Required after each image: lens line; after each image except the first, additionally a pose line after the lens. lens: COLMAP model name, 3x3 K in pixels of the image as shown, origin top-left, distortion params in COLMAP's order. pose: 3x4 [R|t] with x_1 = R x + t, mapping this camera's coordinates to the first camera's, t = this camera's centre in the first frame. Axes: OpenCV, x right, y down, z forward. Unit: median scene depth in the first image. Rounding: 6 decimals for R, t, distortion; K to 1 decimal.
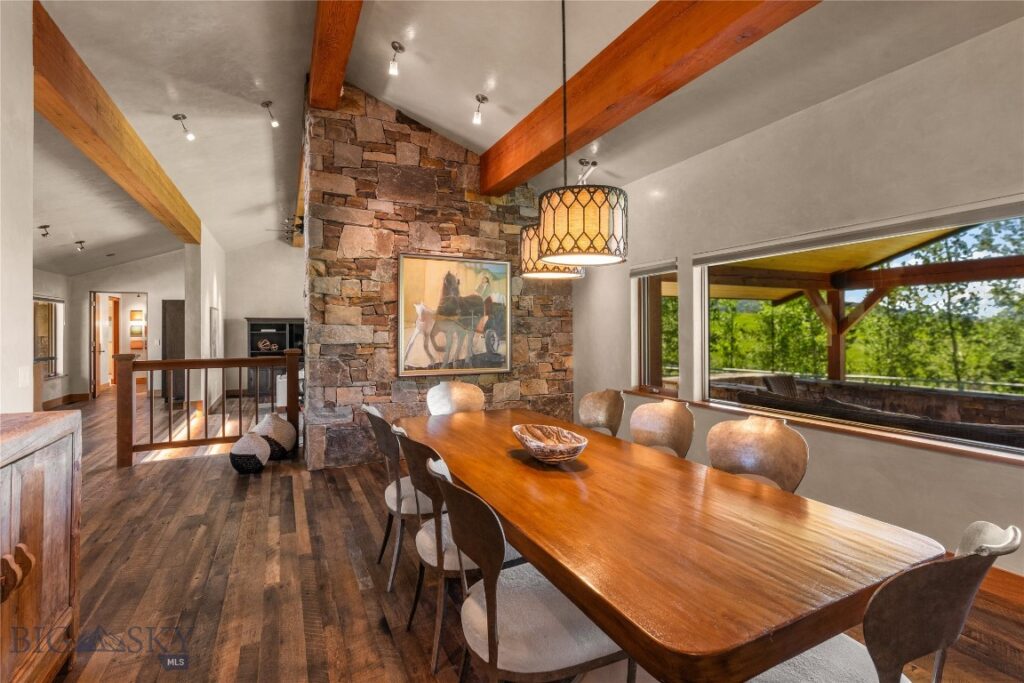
lens RADIAL K [[468.8, 0, 511.9], [0, 468.8, 345.9], [0, 0, 1]] dist [-0.004019, 0.003025]
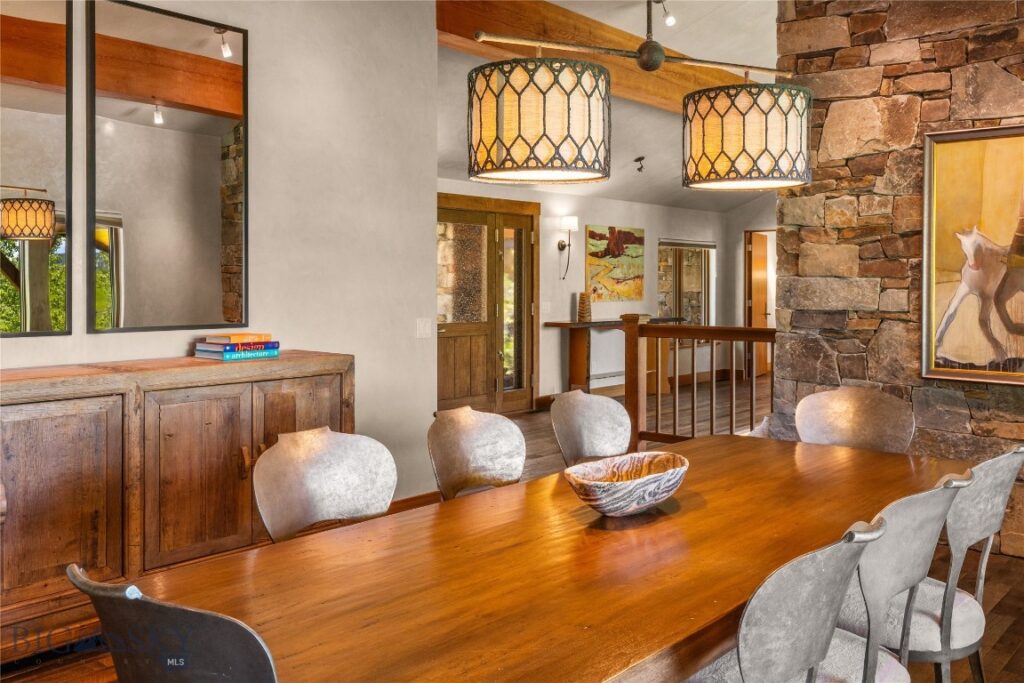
lens RADIAL K [[921.4, 0, 511.1], [0, 921.4, 336.2], [0, 0, 1]] dist [0.010381, 0.003835]
pose [[0.395469, 0.055455, -0.916804, 0.521481], [-0.035822, 0.998347, 0.044935, -0.009529], [0.917781, 0.015071, 0.396802, 0.191862]]
